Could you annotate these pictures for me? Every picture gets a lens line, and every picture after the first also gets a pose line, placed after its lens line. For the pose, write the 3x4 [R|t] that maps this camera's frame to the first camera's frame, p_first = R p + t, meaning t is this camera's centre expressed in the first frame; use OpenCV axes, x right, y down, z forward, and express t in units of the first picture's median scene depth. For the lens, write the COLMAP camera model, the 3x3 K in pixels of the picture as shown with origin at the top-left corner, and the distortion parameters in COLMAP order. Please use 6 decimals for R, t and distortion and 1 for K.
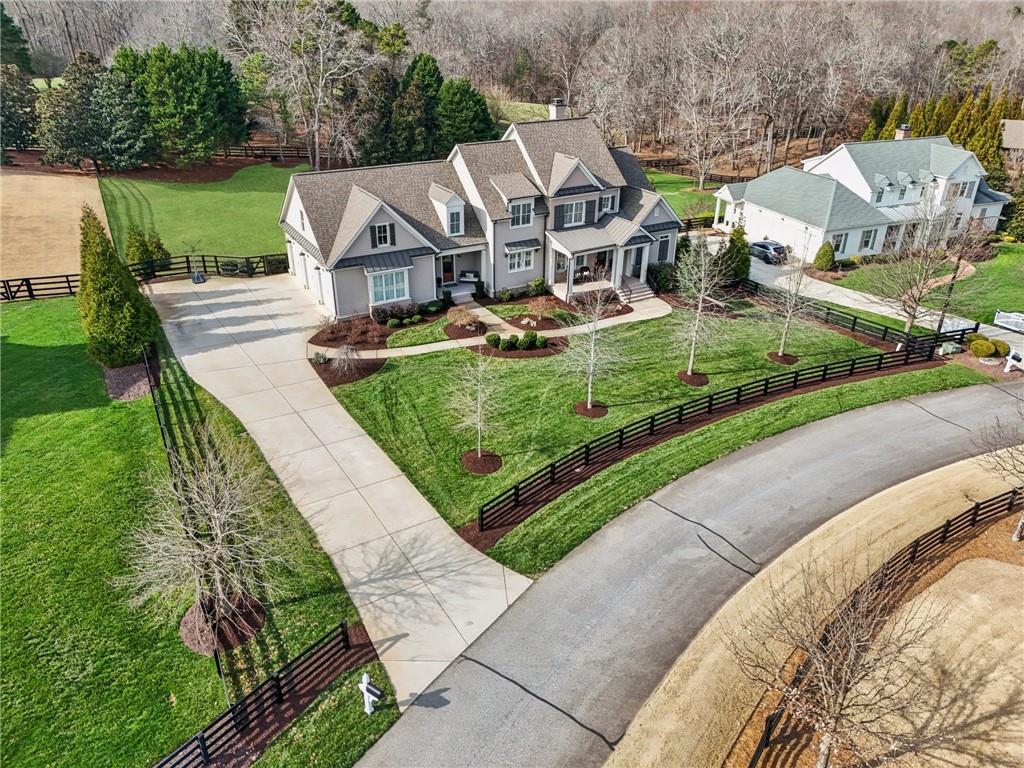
lens RADIAL K [[735.4, 0, 512.0], [0, 735.4, 384.0], [0, 0, 1]] dist [0.112515, -0.132938]
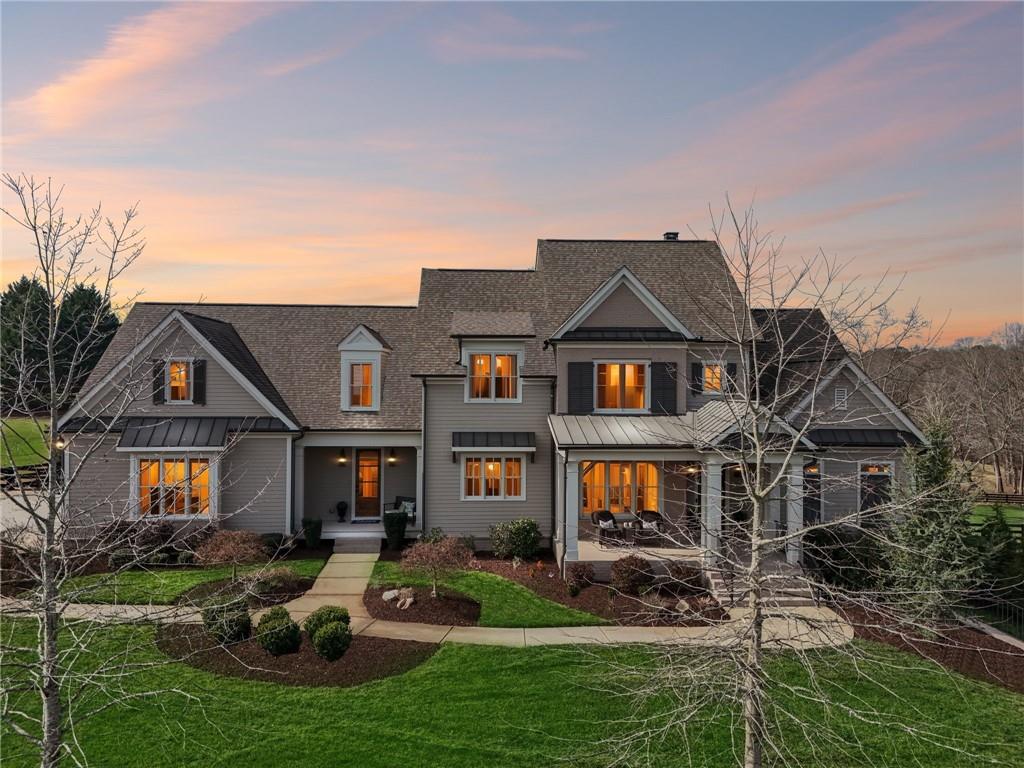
lens RADIAL K [[760.8, 0, 512.0], [0, 760.8, 384.0], [0, 0, 1]] dist [0.049077, 0.000309]
pose [[0.891612, 0.001122, -0.452799, 0.242210], [-0.206714, 0.890718, -0.404834, -0.032354], [0.402862, 0.454555, 0.794407, 0.626912]]
